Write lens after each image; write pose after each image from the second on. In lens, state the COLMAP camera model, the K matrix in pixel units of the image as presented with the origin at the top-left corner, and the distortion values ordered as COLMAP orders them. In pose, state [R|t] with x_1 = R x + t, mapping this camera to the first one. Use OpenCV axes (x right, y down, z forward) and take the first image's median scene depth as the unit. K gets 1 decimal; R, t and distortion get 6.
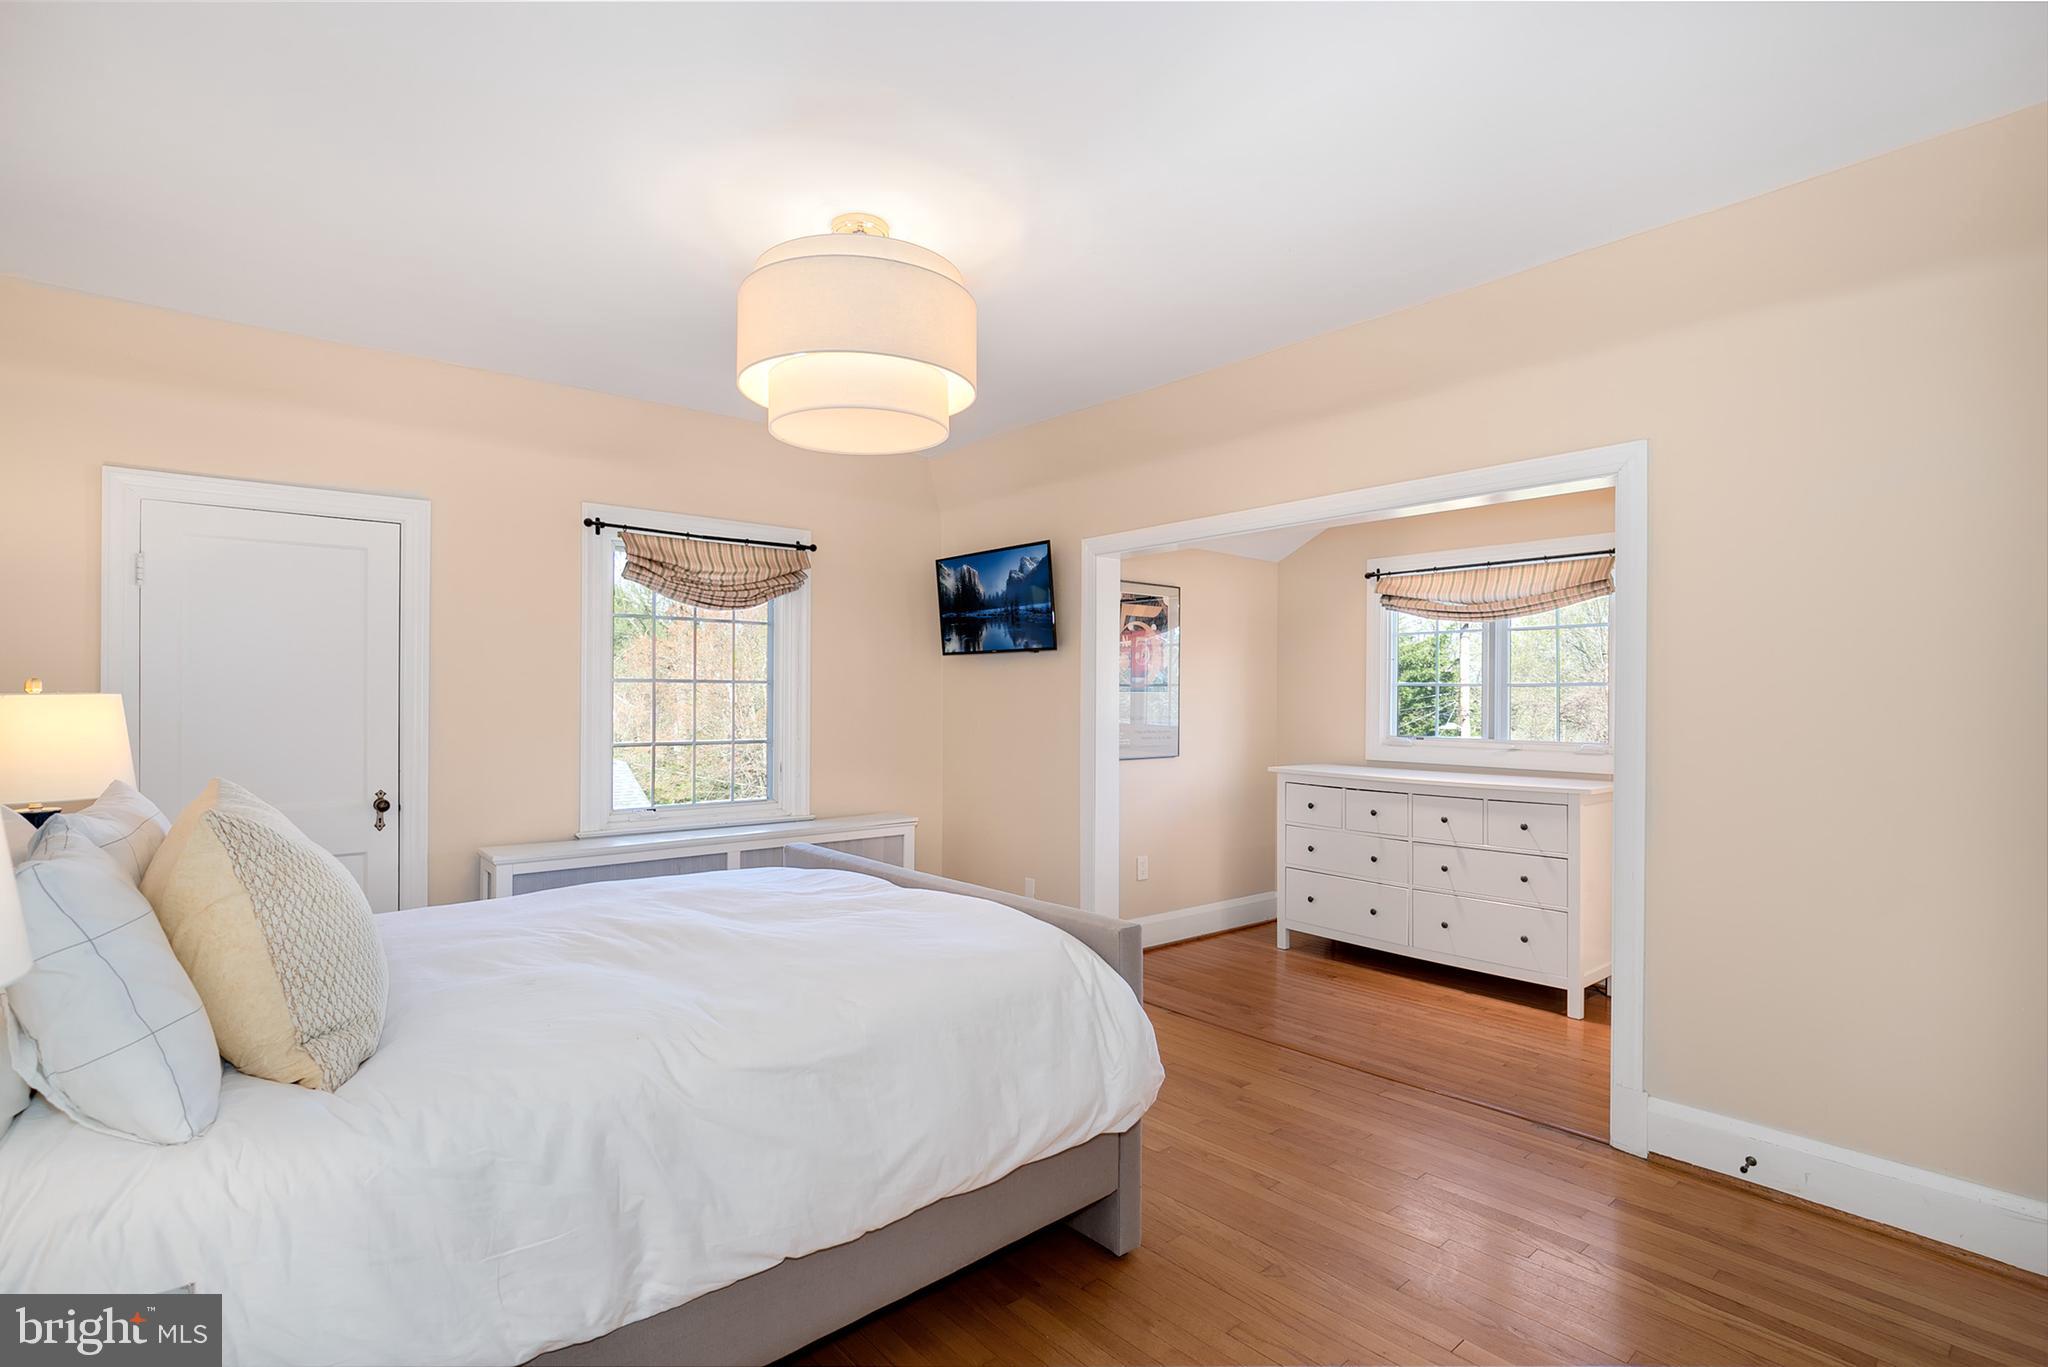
lens RADIAL K [[934.6, 0, 1018.3], [0, 934.6, 693.6], [0, 0, 1]] dist [0.000429, -0.000118]
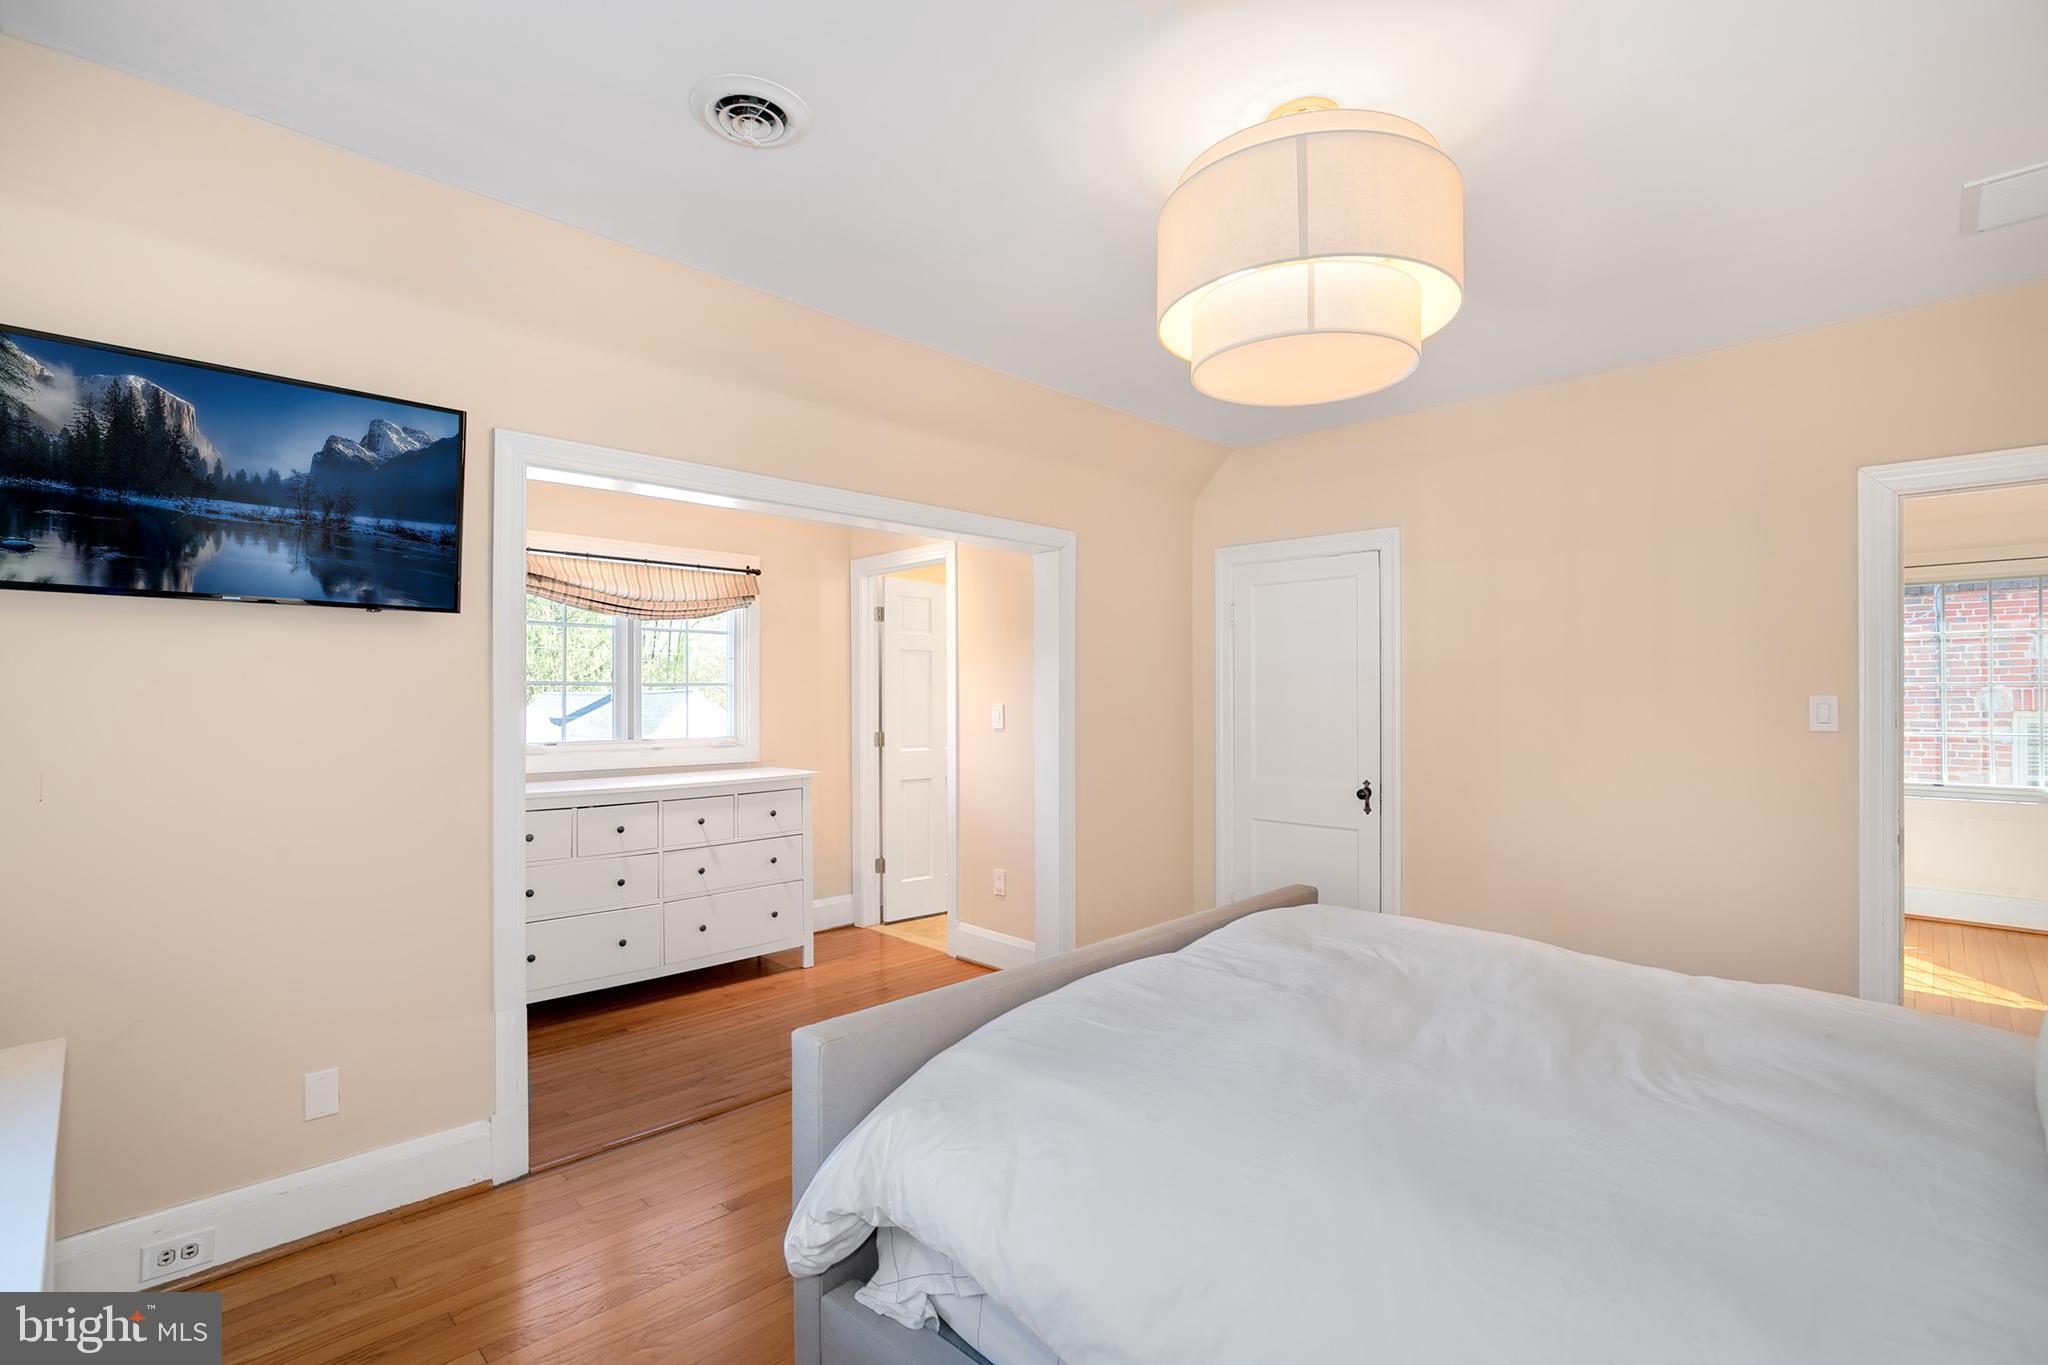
lens RADIAL K [[934.6, 0, 1018.3], [0, 934.6, 692.6], [0, 0, 1]] dist [0.000429, -0.000118]
pose [[-0.043145, 0.001575, 0.999068, -0.505648], [0.004261, 0.999990, -0.001392, 0.002763], [-0.999060, 0.004197, -0.043151, 0.666056]]
